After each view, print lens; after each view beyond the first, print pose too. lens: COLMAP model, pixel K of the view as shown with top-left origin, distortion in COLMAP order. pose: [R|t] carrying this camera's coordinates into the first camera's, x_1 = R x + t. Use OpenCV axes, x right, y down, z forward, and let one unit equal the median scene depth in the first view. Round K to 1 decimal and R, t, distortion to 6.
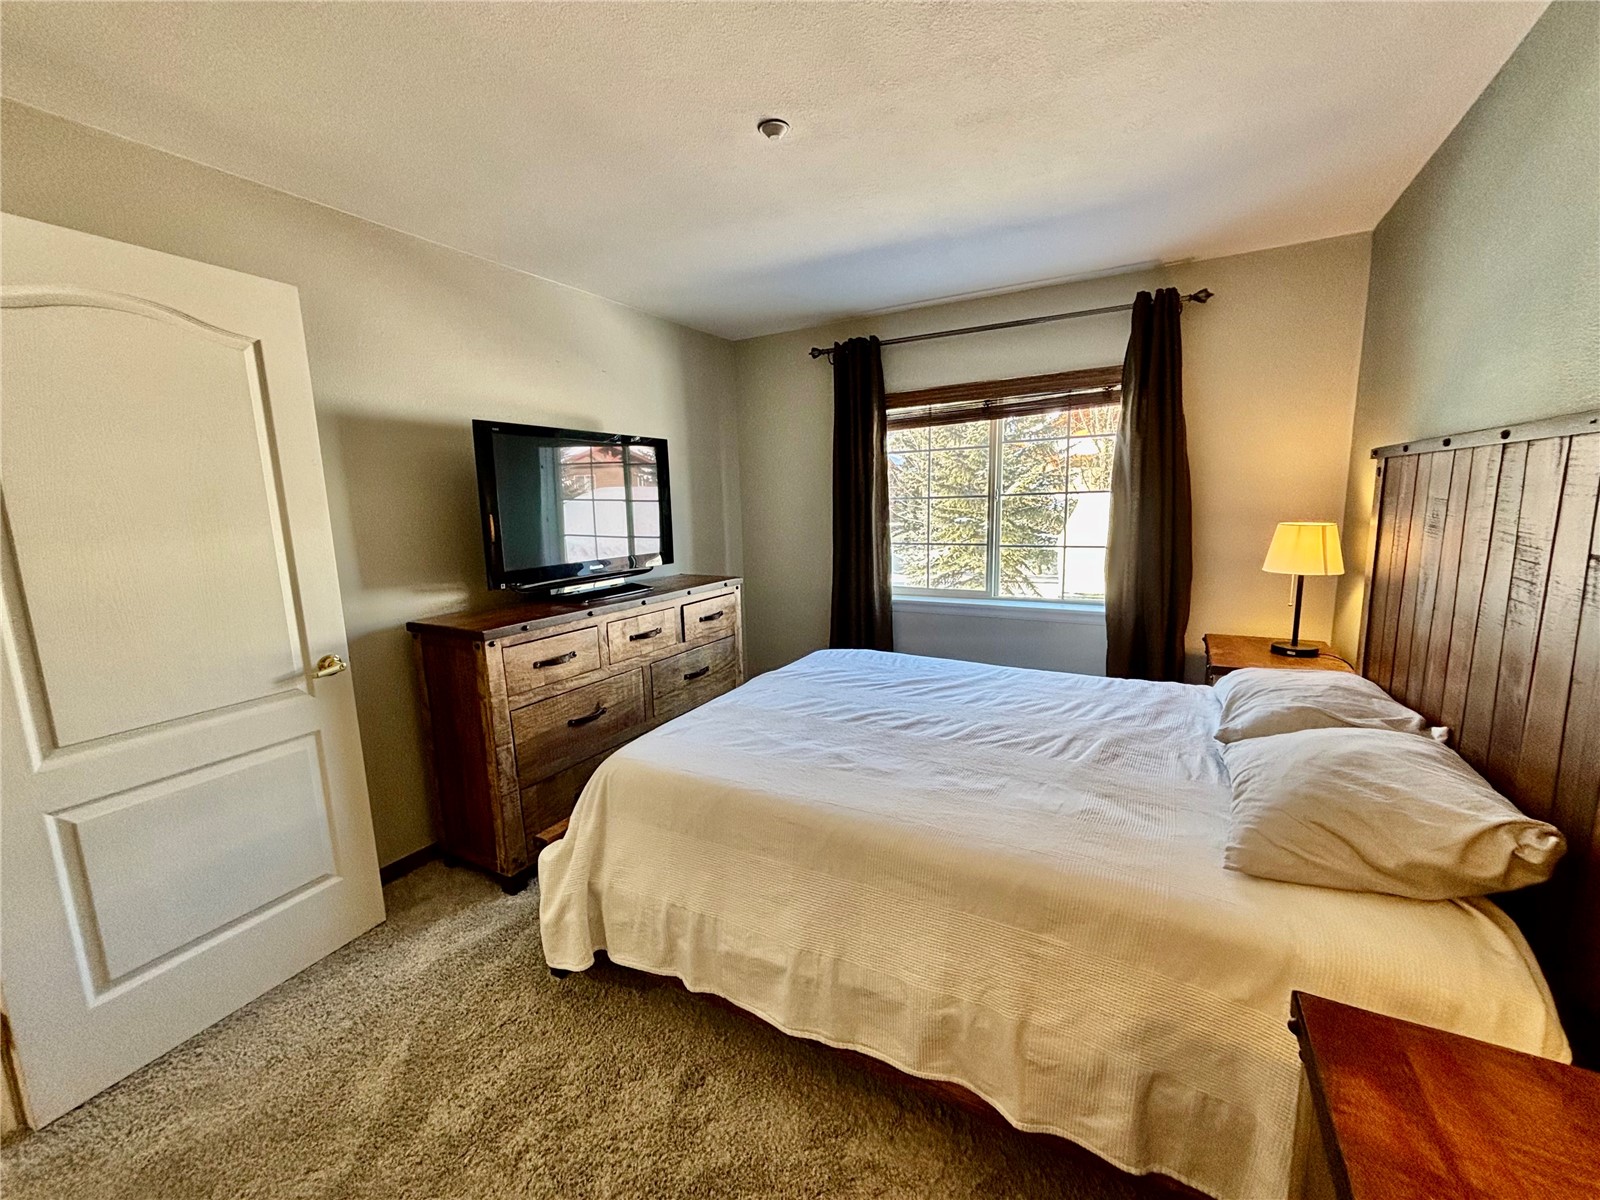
lens RADIAL K [[644.2, 0, 804.6], [0, 644.2, 604.0], [0, 0, 1]] dist [0.001231, -0.000128]
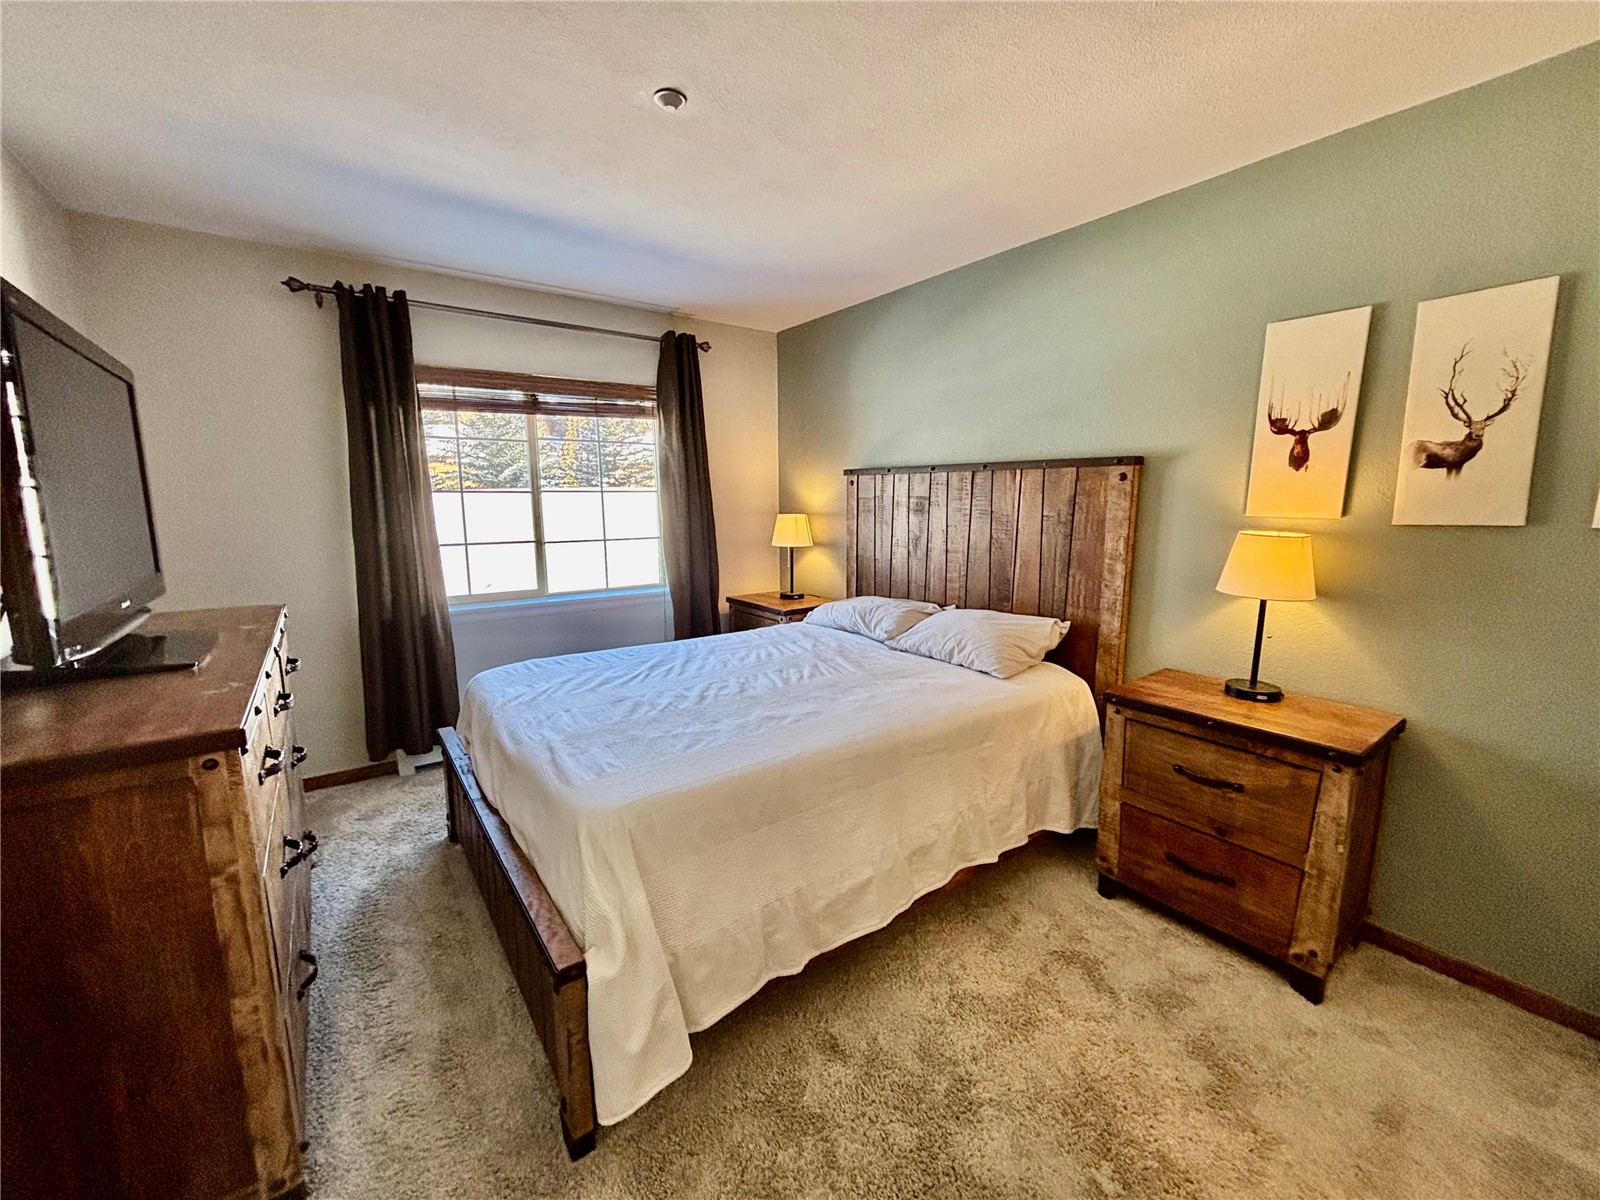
lens RADIAL K [[644.2, 0, 798.8], [0, 644.2, 602.4], [0, 0, 1]] dist [0.001231, -0.000128]
pose [[0.416467, -0.126720, 0.900276, -0.635157], [0.142593, 0.987087, 0.072976, -0.022908], [-0.897899, 0.097981, 0.429158, 0.328695]]
